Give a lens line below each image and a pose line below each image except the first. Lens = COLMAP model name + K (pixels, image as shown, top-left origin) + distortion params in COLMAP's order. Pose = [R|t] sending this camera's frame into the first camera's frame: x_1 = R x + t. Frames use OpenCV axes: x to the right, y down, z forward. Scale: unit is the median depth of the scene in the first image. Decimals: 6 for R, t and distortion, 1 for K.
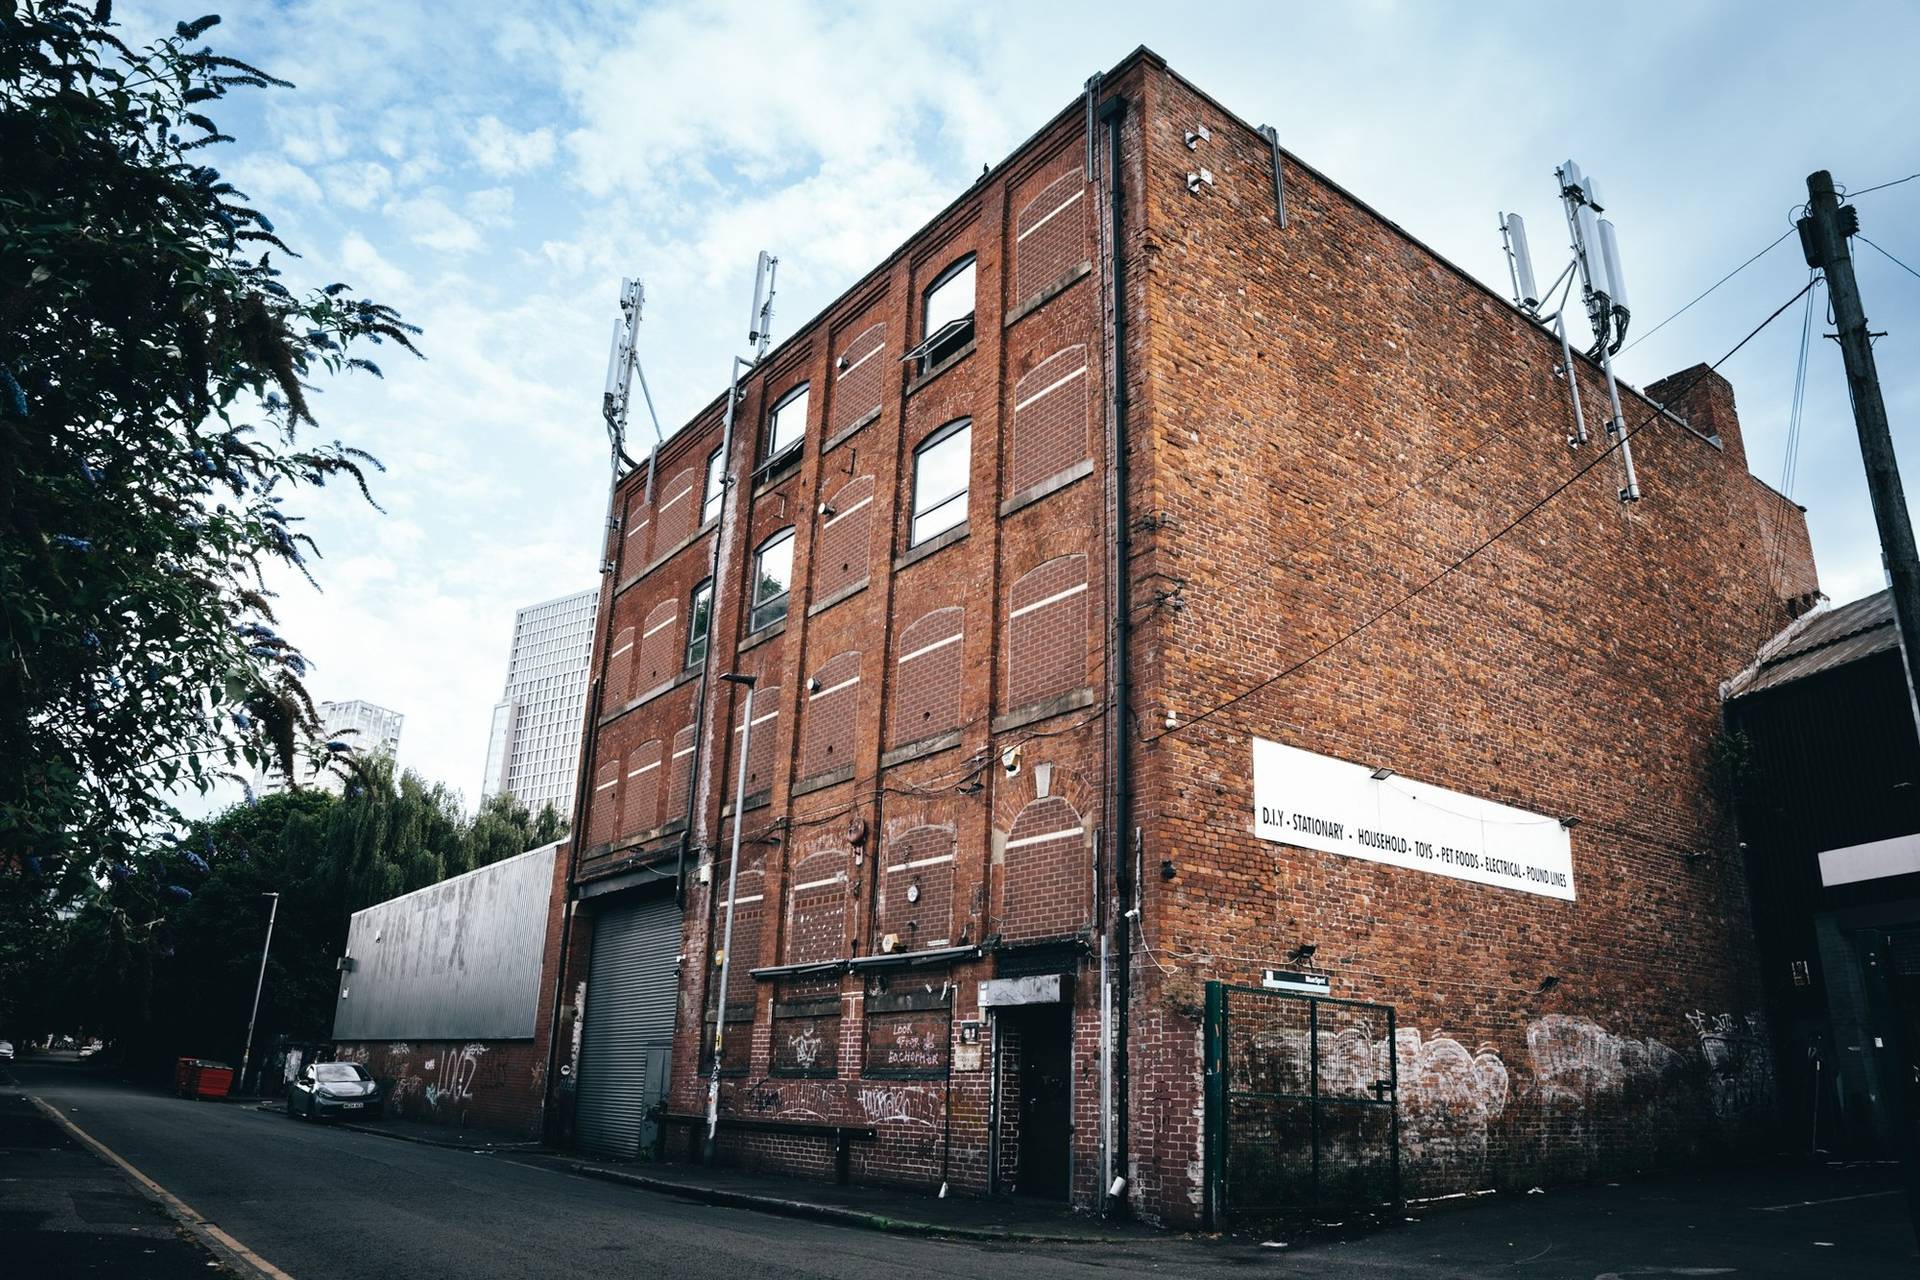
lens RADIAL K [[1325.2, 0, 960.0], [0, 1325.2, 640.0], [0, 0, 1]] dist [-0.180119, 0.130382]
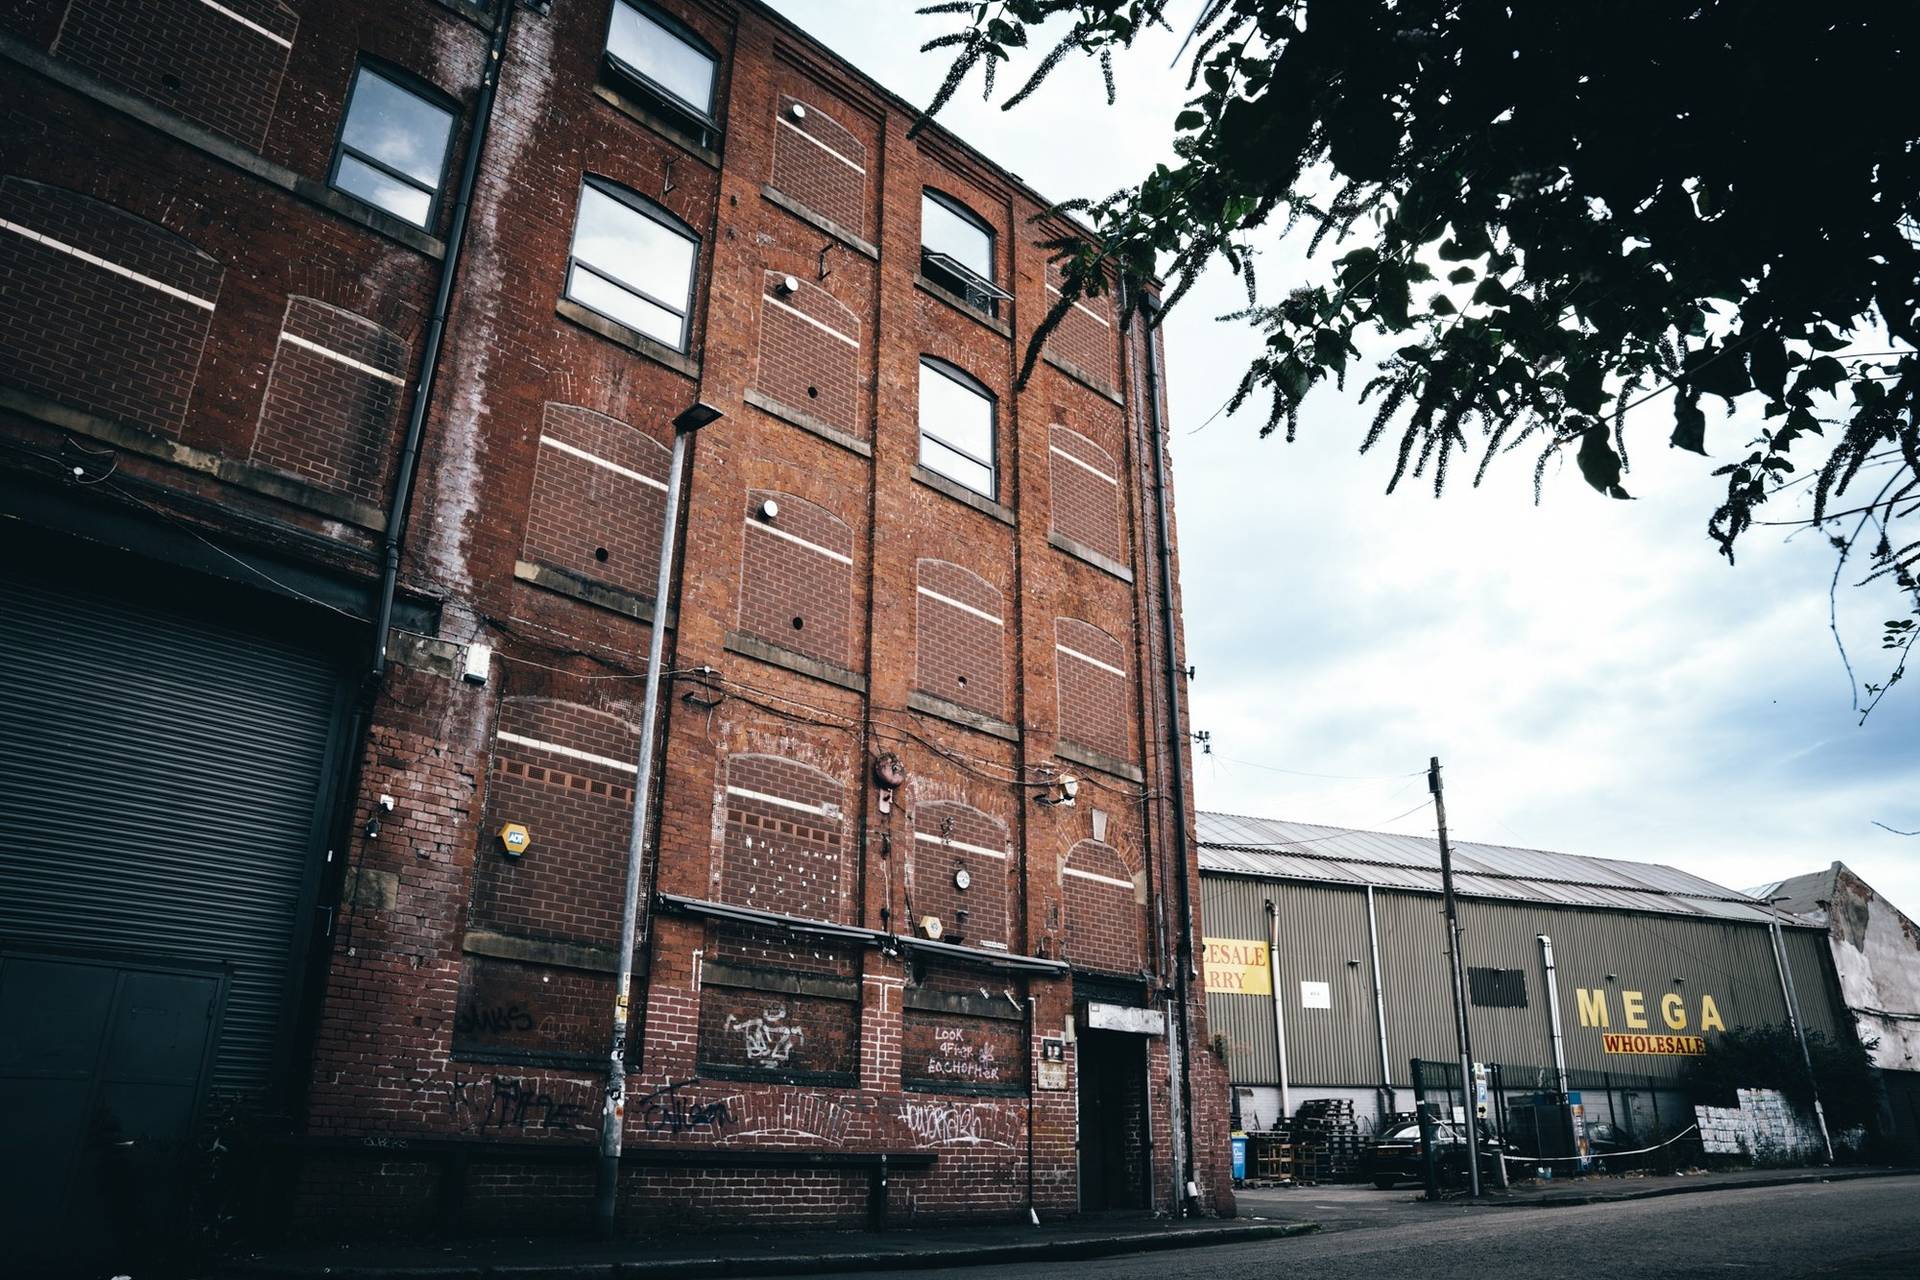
lens RADIAL K [[1325.2, 0, 960.0], [0, 1325.2, 640.0], [0, 0, 1]] dist [-0.180119, 0.130382]
pose [[-0.133227, 0.346406, 0.928576, -0.923420], [-0.340184, 0.864023, -0.371133, 0.391421], [-0.930874, -0.365331, 0.002731, 1.091991]]
